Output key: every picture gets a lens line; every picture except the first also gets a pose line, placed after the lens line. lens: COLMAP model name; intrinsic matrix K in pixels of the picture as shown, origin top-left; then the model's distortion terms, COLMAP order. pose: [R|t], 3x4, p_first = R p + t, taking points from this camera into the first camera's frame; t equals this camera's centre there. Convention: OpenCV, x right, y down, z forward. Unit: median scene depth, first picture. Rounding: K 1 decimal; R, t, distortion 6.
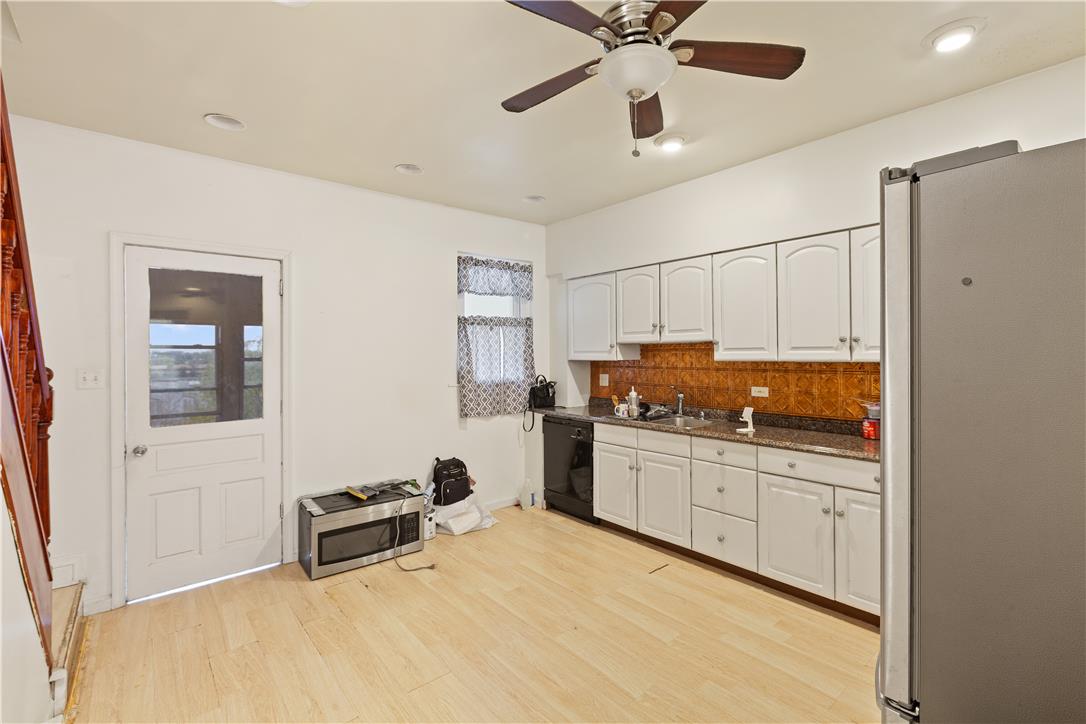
lens RADIAL K [[486.1, 0, 536.9], [0, 486.1, 353.3], [0, 0, 1]] dist [-0.000963, -0.000436]
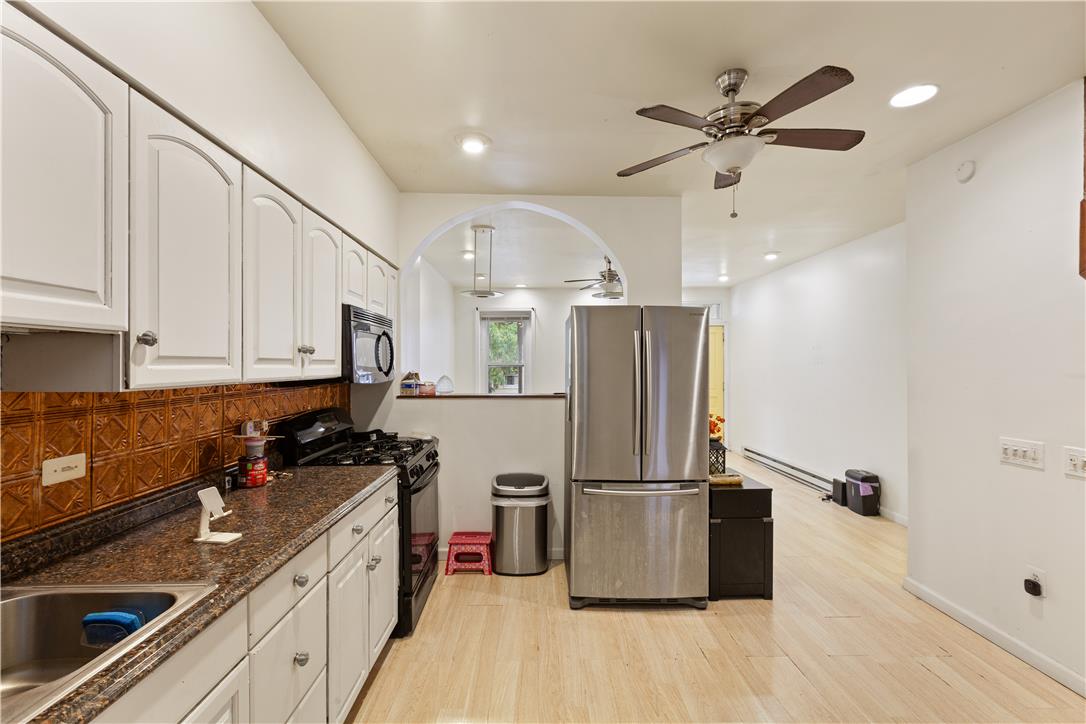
lens RADIAL K [[486.1, 0, 538.2], [0, 486.1, 364.7], [0, 0, 1]] dist [-0.000963, -0.000436]
pose [[-0.798305, 0.006362, 0.602219, -0.068106], [0.004277, 0.999979, -0.004895, -0.000492], [-0.602238, -0.001332, -0.798316, 0.969501]]
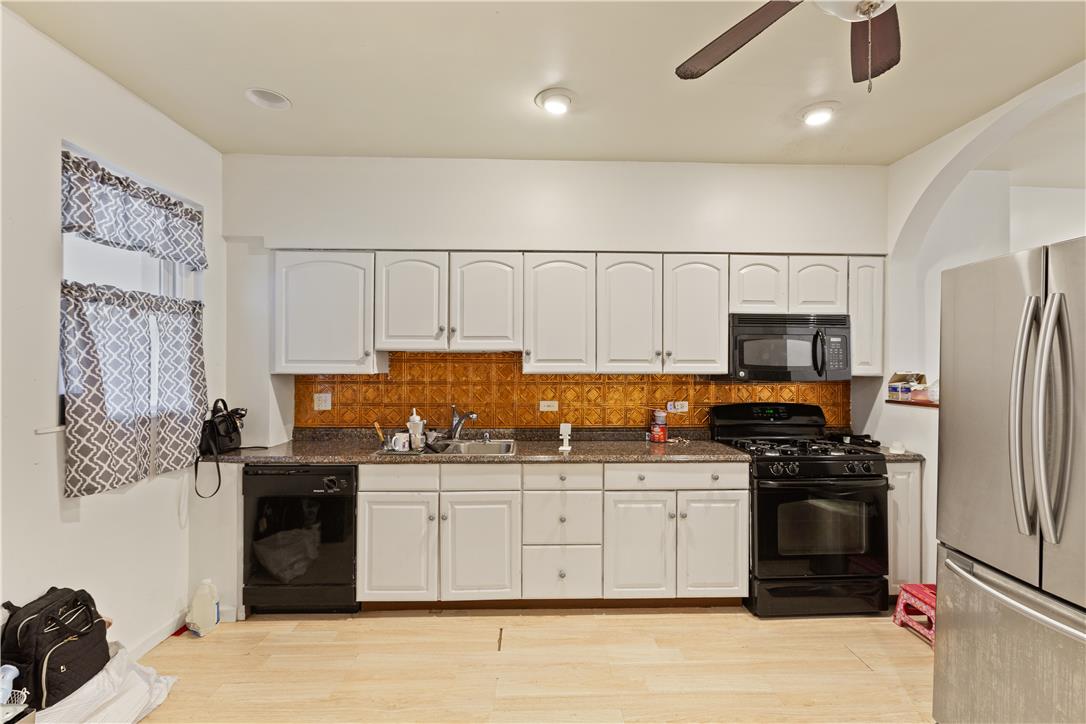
lens RADIAL K [[486.1, 0, 540.9], [0, 486.1, 367.1], [0, 0, 1]] dist [-0.000963, -0.000436]
pose [[0.609329, 0.006775, 0.792889, -0.273756], [-0.007386, 0.999969, -0.002869, 0.005157], [-0.792883, -0.004108, 0.609360, 0.386709]]
